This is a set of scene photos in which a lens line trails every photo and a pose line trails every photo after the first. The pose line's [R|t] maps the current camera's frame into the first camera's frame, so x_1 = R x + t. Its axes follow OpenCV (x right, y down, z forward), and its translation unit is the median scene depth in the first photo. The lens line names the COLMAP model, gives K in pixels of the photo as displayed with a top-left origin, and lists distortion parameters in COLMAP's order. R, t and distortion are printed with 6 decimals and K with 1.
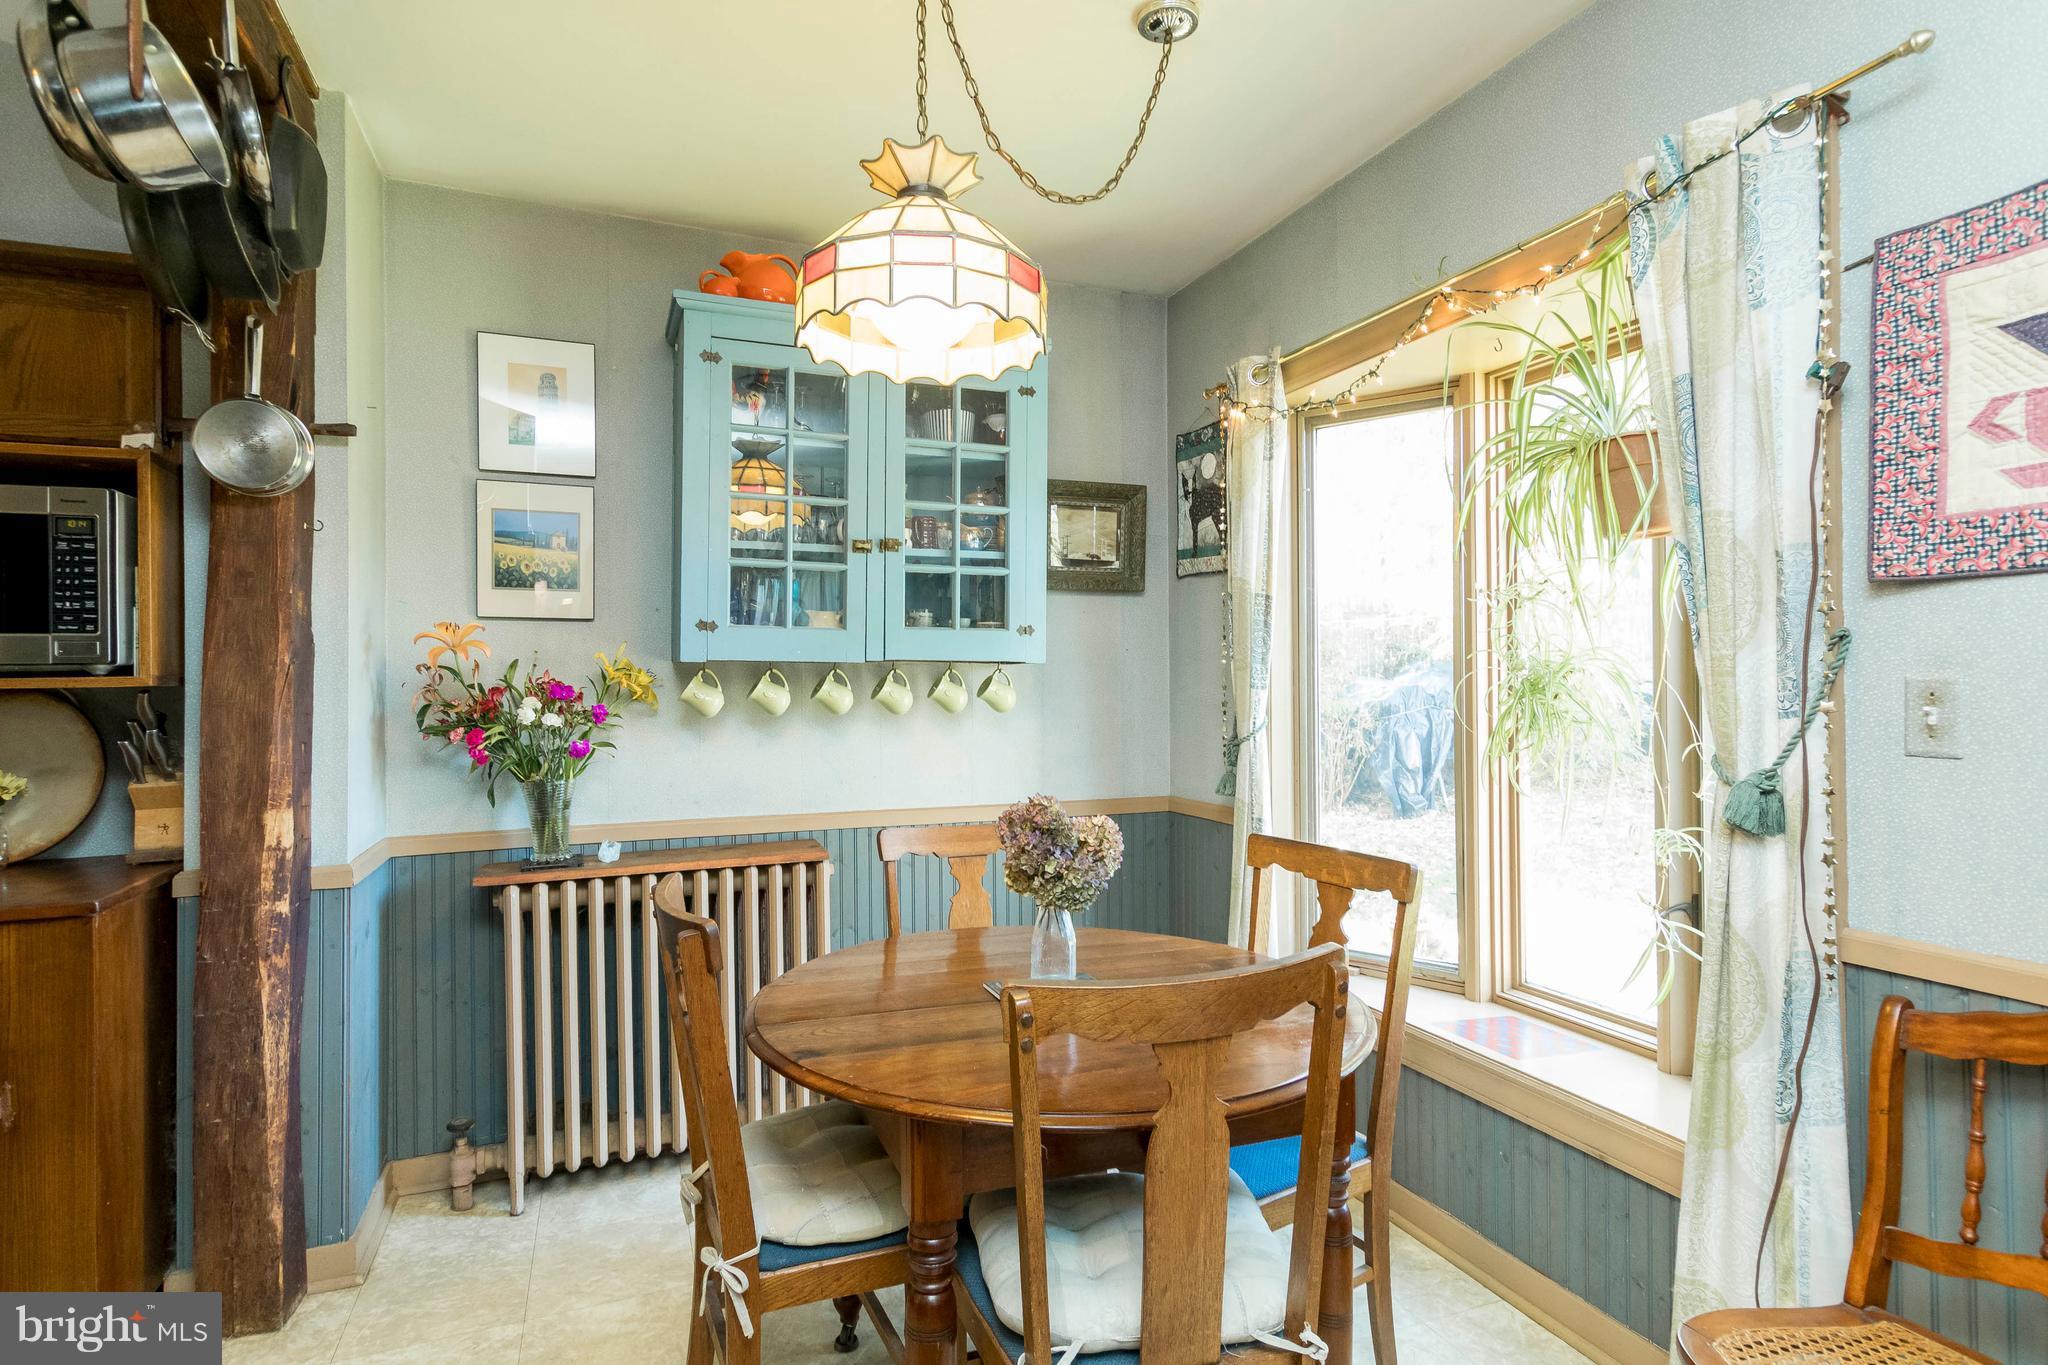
lens RADIAL K [[1033.6, 0, 1026.7], [0, 1033.6, 675.0], [0, 0, 1]] dist [-0.000558, -0.000023]
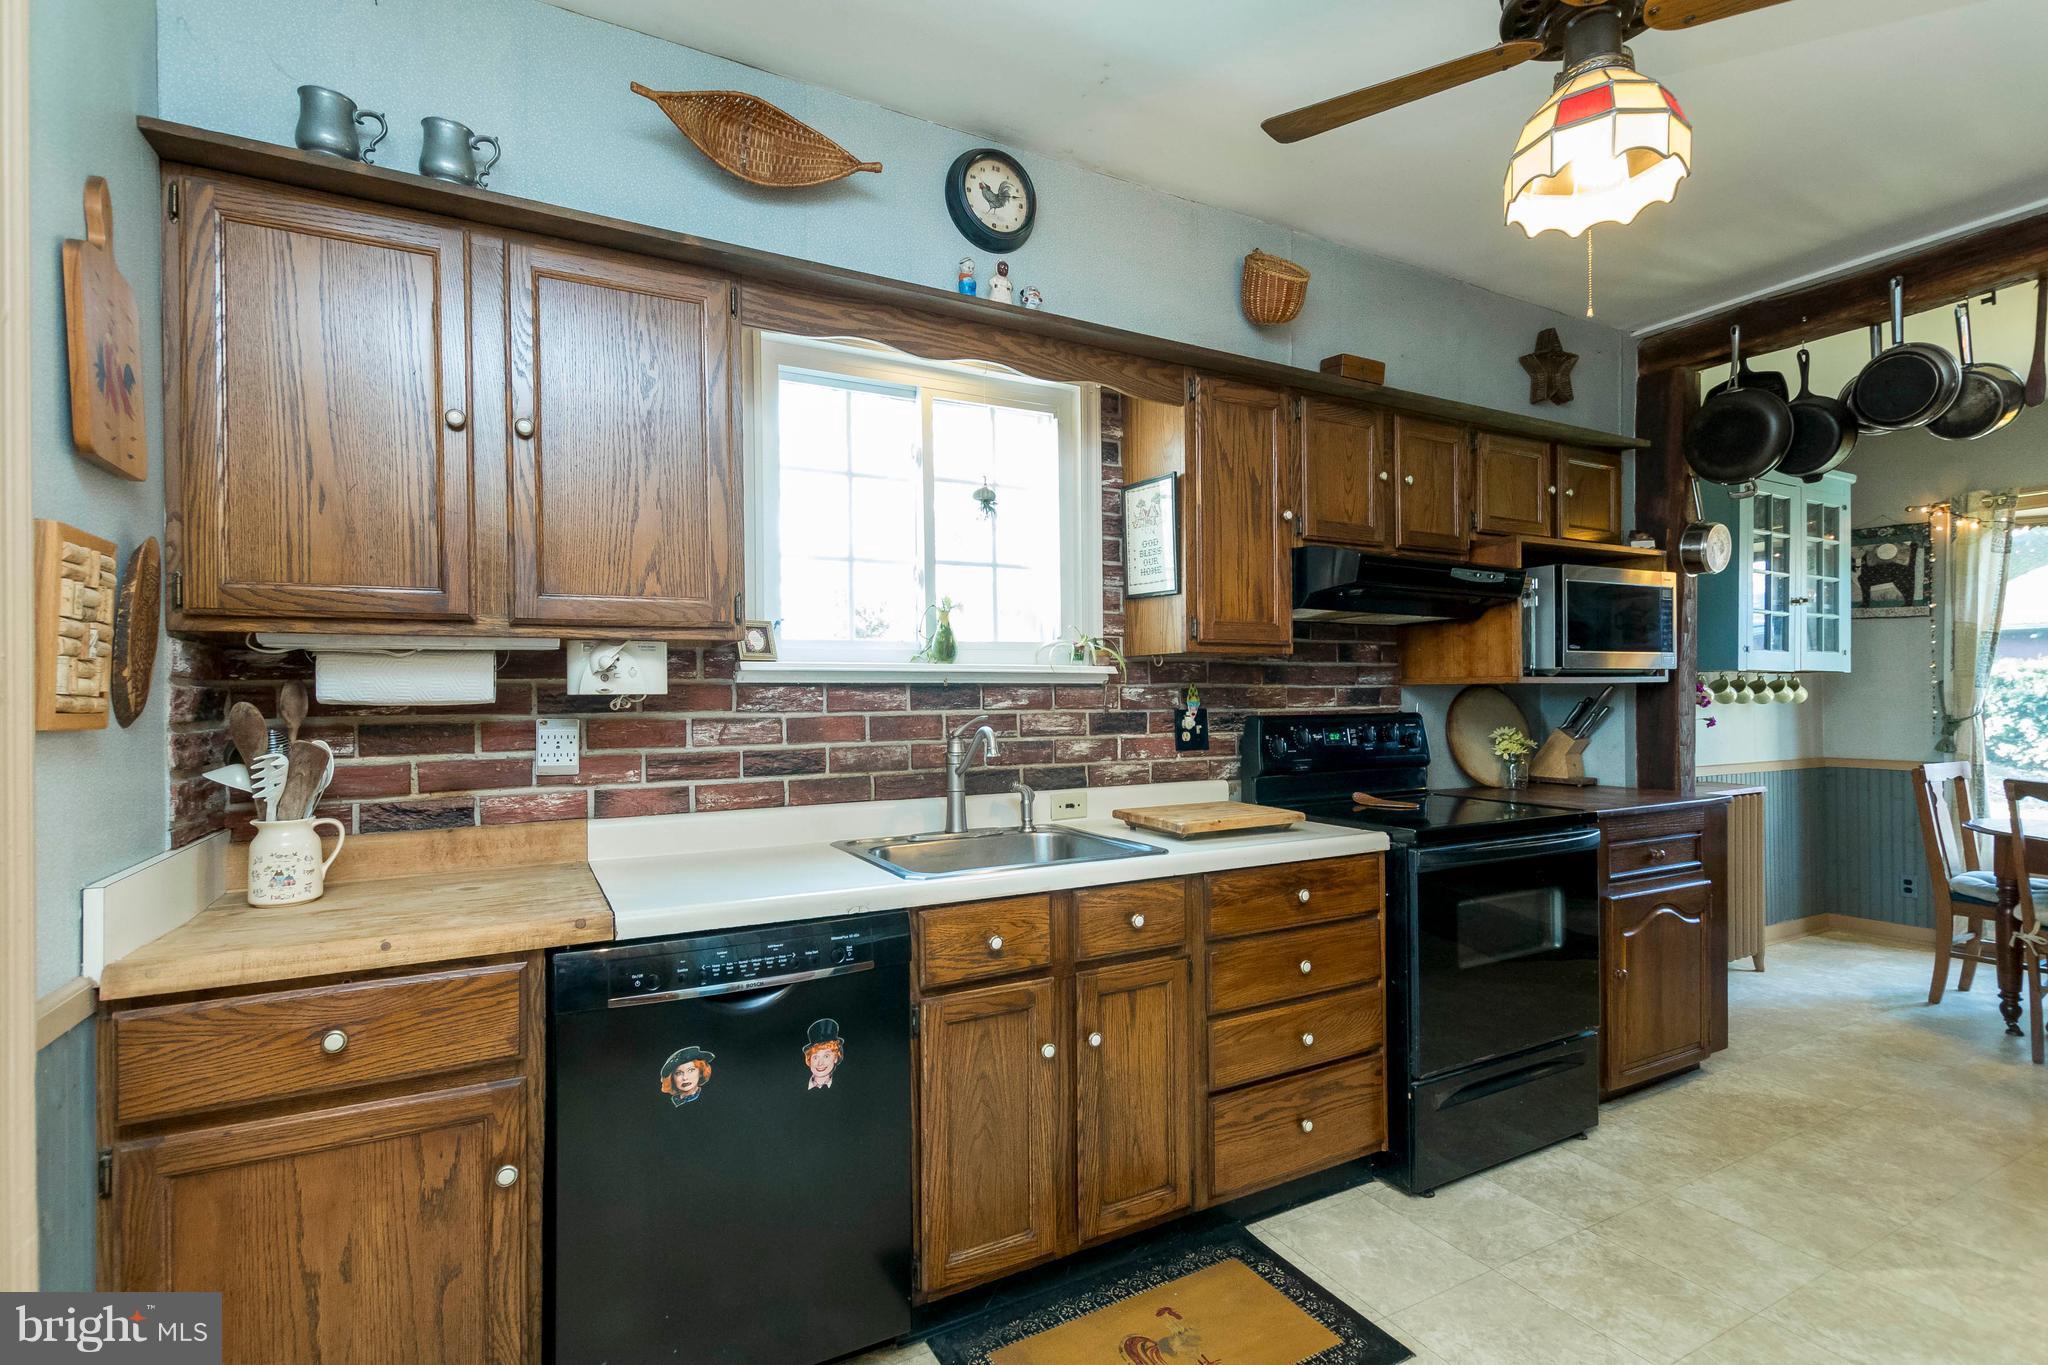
lens RADIAL K [[936.4, 0, 1011.5], [0, 936.4, 695.4], [0, 0, 1]] dist [0.009584, -0.000006]
pose [[0.995988, -0.002264, 0.089464, -1.293959], [0.001981, 0.999993, 0.003244, 0.015410], [-0.089470, -0.003054, 0.995985, -0.342818]]
